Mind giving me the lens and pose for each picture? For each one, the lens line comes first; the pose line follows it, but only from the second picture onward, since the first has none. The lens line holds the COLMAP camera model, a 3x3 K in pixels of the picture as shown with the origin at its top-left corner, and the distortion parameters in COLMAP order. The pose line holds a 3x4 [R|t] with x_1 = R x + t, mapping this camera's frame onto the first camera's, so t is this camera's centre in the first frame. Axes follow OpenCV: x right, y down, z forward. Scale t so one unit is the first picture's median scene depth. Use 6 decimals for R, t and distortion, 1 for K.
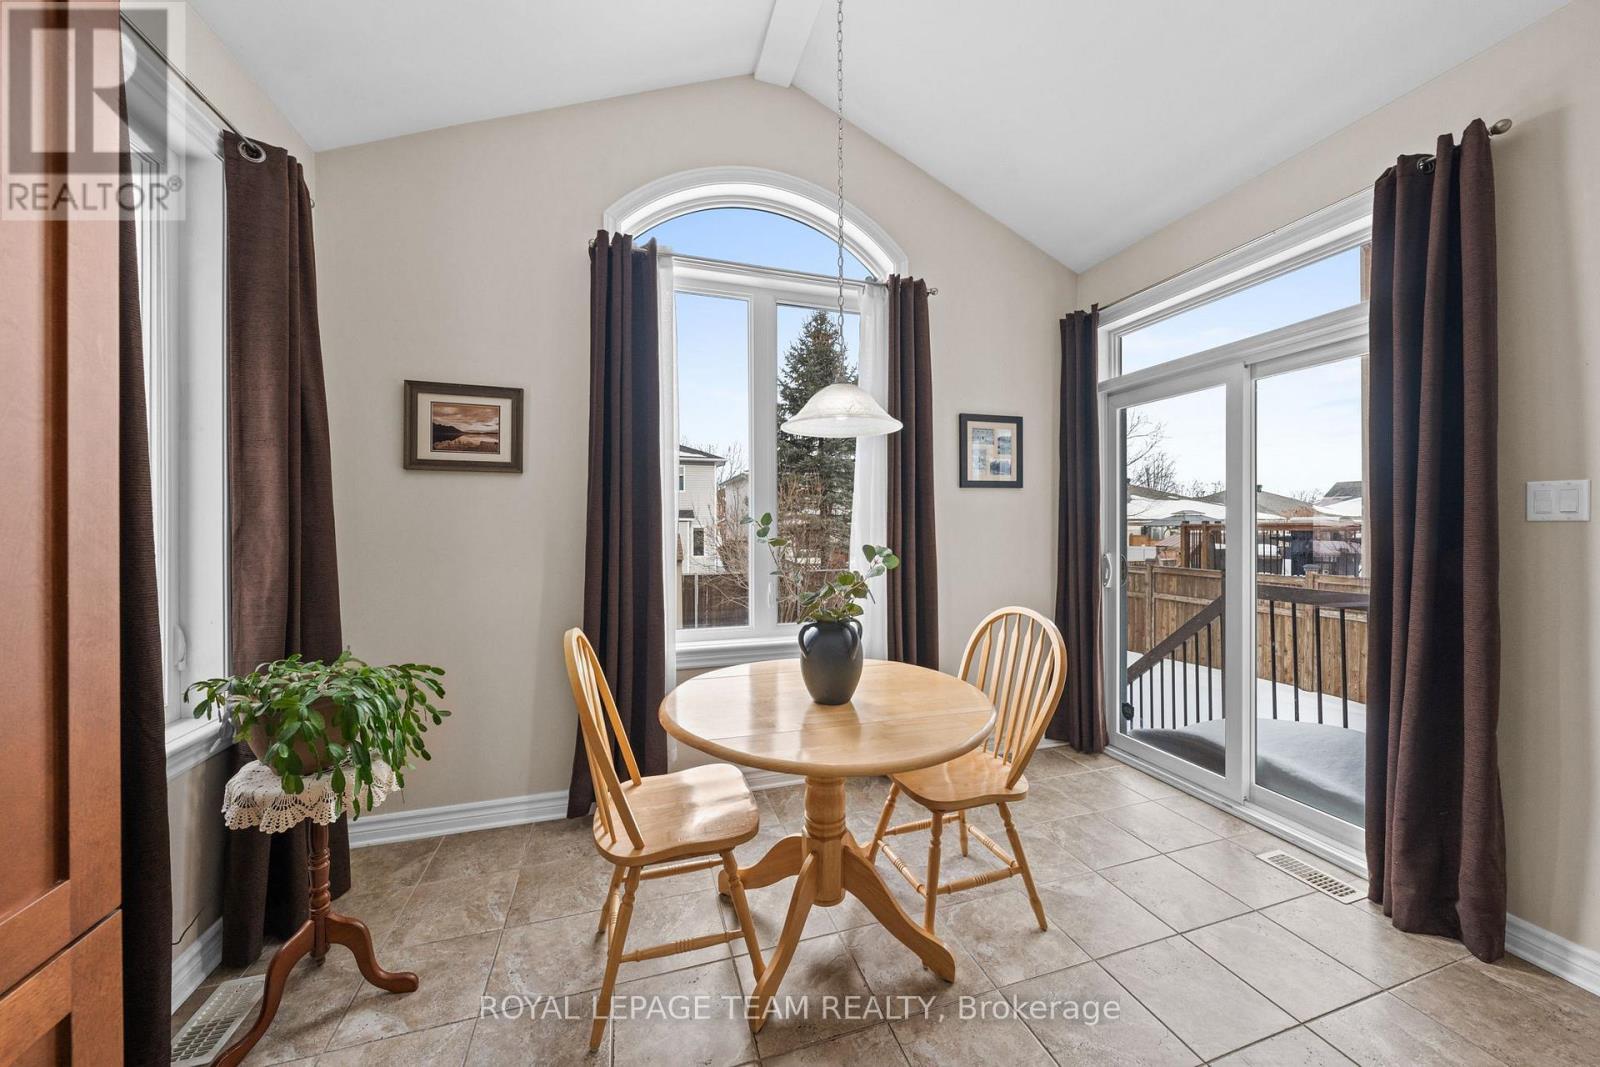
lens RADIAL K [[563.5, 0, 788.6], [0, 563.5, 519.3], [0, 0, 1]] dist [0.000866, 0.000290]
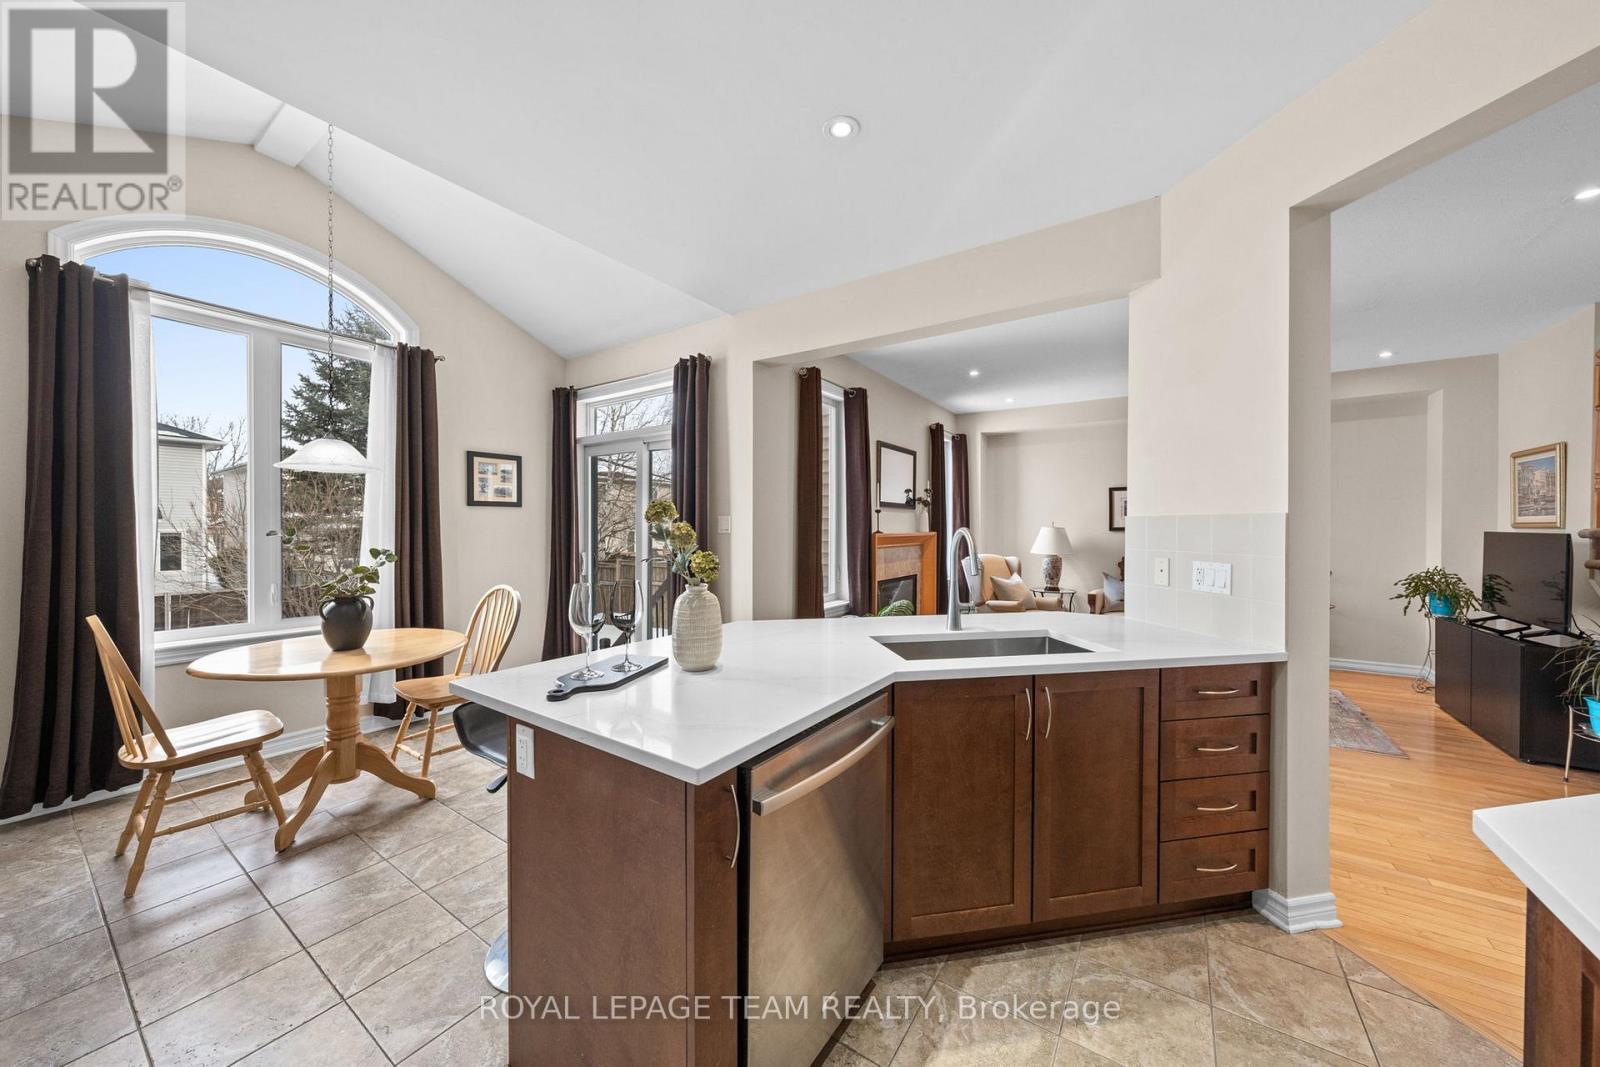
lens RADIAL K [[563.5, 0, 801.5], [0, 563.5, 534.5], [0, 0, 1]] dist [0.000866, 0.000290]
pose [[0.771924, -0.008848, 0.635653, 0.047377], [-0.006859, 0.999729, 0.022245, -0.026473], [-0.635677, -0.021531, 0.771654, -0.773482]]
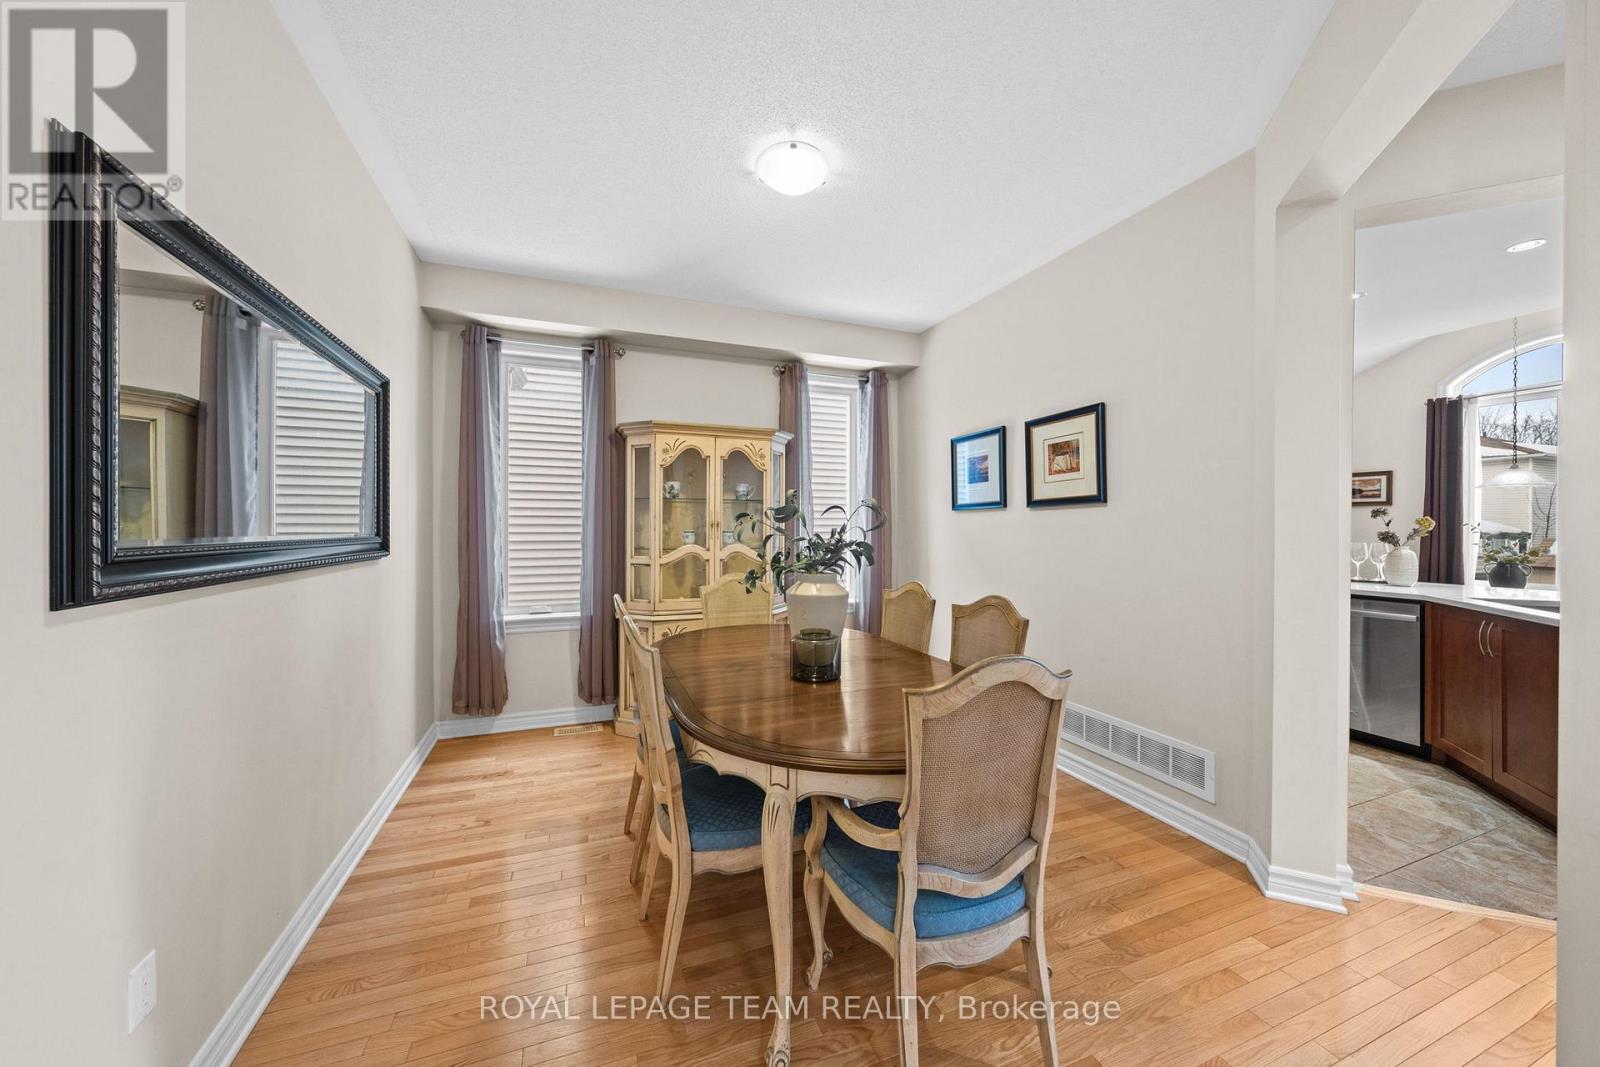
lens RADIAL K [[563.5, 0, 800.9], [0, 563.5, 530.8], [0, 0, 1]] dist [0.000866, 0.000290]
pose [[0.064978, 0.005429, -0.997872, 1.876486], [0.009096, 0.999940, 0.006033, -0.009033], [0.997845, -0.009469, 0.064925, -1.784744]]
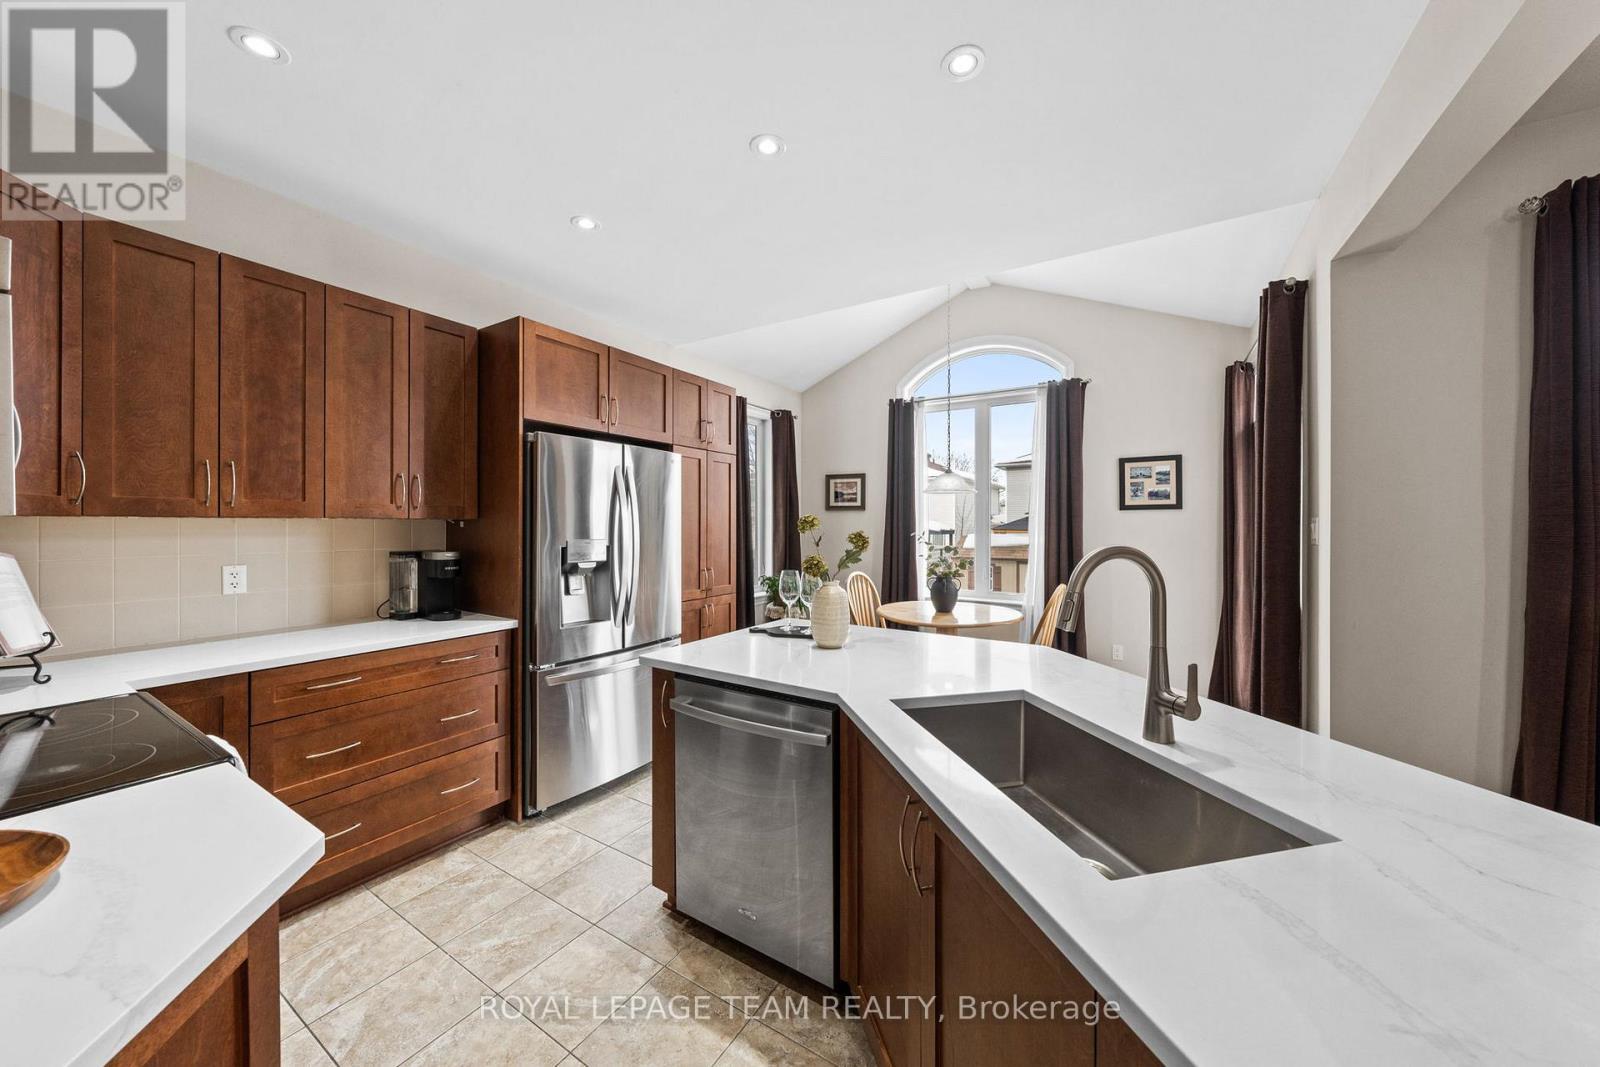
lens RADIAL K [[563.5, 0, 807.0], [0, 563.5, 524.4], [0, 0, 1]] dist [0.000866, 0.000290]
pose [[0.660853, 0.001657, -0.750513, 1.130034], [0.003827, 0.999977, 0.005577, -0.039864], [0.750505, -0.006558, 0.660832, -0.710538]]
